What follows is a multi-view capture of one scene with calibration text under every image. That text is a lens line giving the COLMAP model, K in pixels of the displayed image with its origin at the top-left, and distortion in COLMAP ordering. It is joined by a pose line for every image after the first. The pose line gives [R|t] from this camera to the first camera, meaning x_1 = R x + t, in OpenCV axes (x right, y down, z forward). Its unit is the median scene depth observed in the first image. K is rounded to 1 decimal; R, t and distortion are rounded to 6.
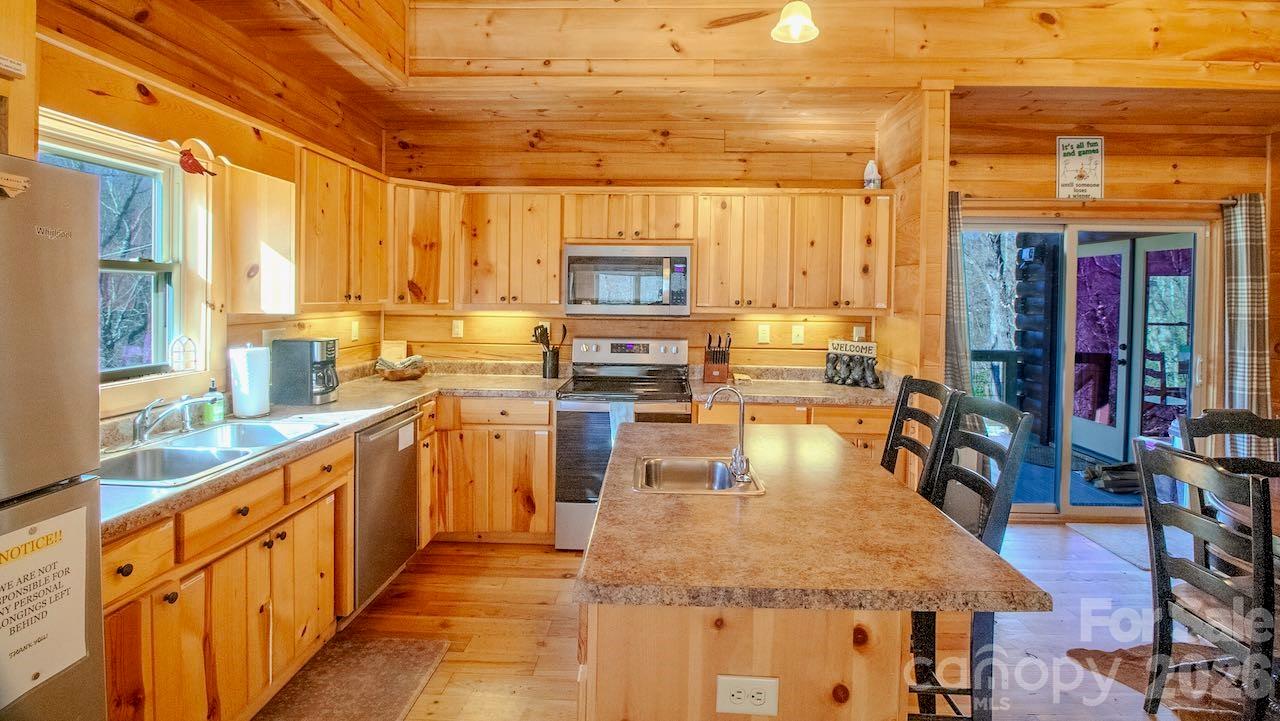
lens RADIAL K [[595.7, 0, 644.2], [0, 595.7, 301.8], [0, 0, 1]] dist [0.001968, -0.014619]
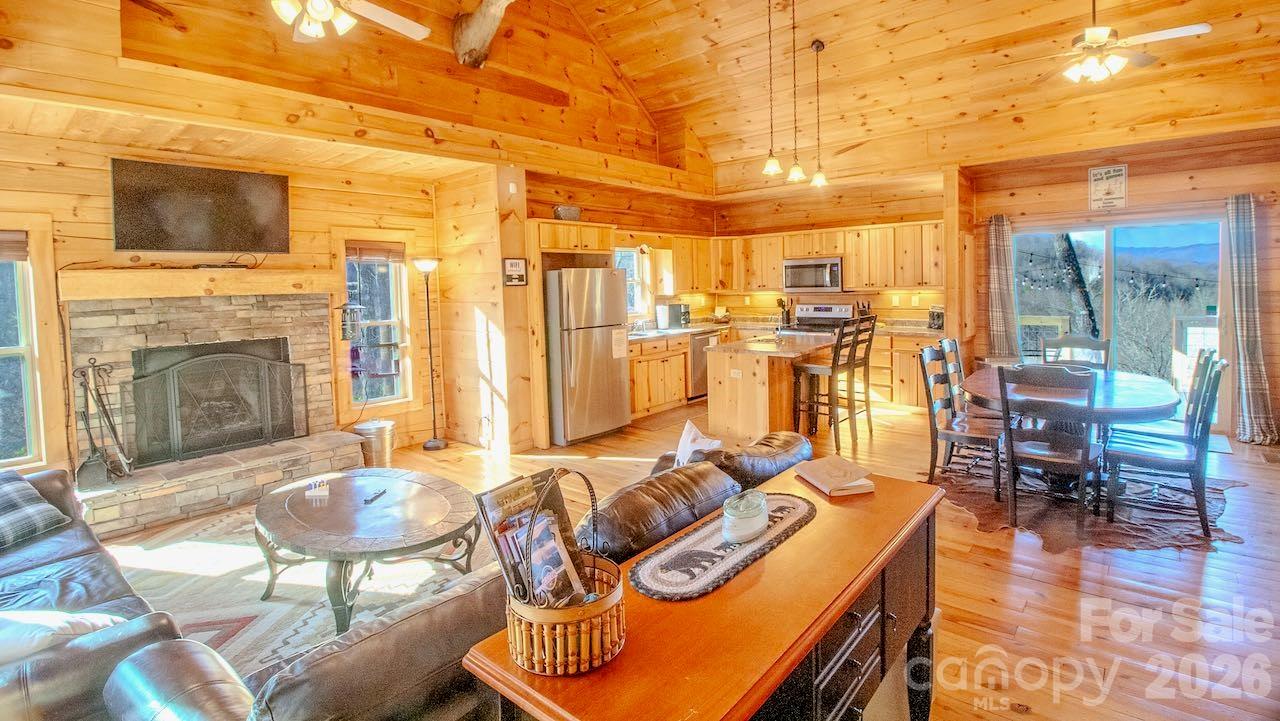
lens RADIAL K [[596.6, 0, 645.9], [0, 596.6, 306.0], [0, 0, 1]] dist [0.003634, -0.015734]
pose [[0.781593, -0.009575, -0.623715, 0.809451], [0.030890, 0.999250, 0.023368, 0.002771], [0.623023, -0.037531, 0.781303, -0.979584]]
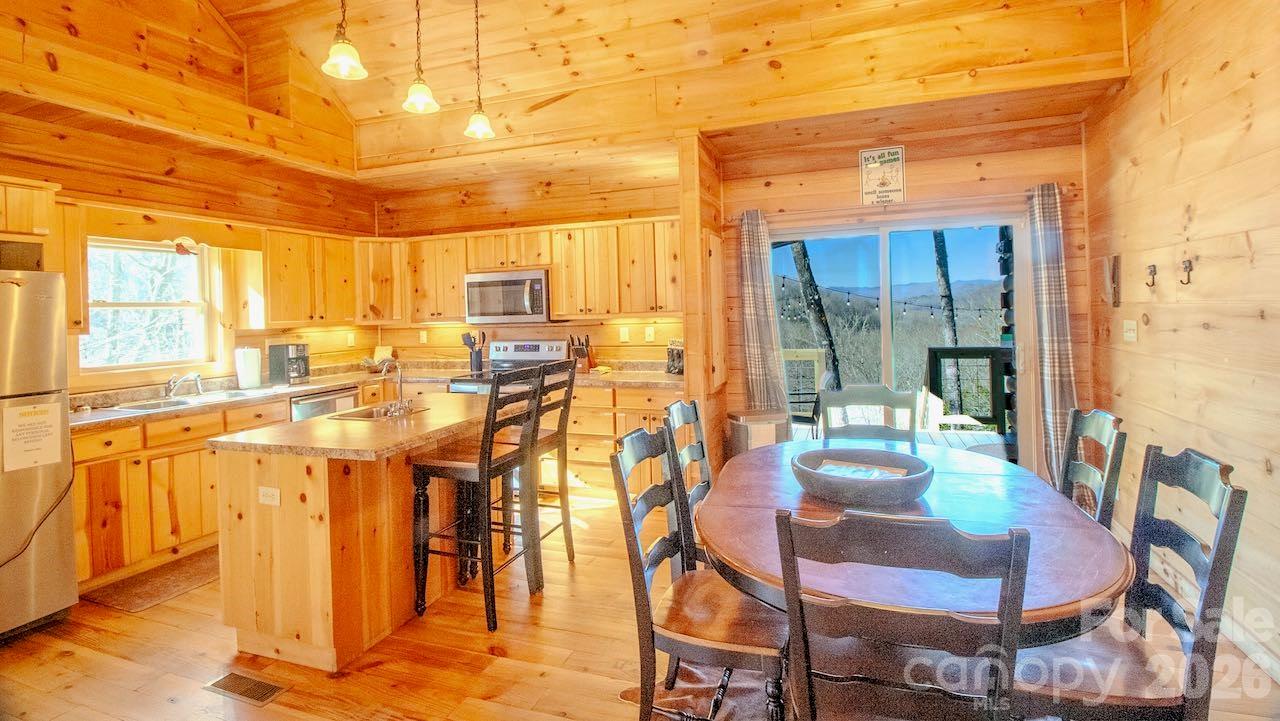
lens RADIAL K [[596.6, 0, 645.9], [0, 596.6, 306.0], [0, 0, 1]] dist [0.003634, -0.015734]
pose [[0.952760, -0.043122, -0.300648, 0.684200], [0.038450, 0.999030, -0.021442, 0.024799], [0.301282, 0.008869, 0.953494, -0.205441]]
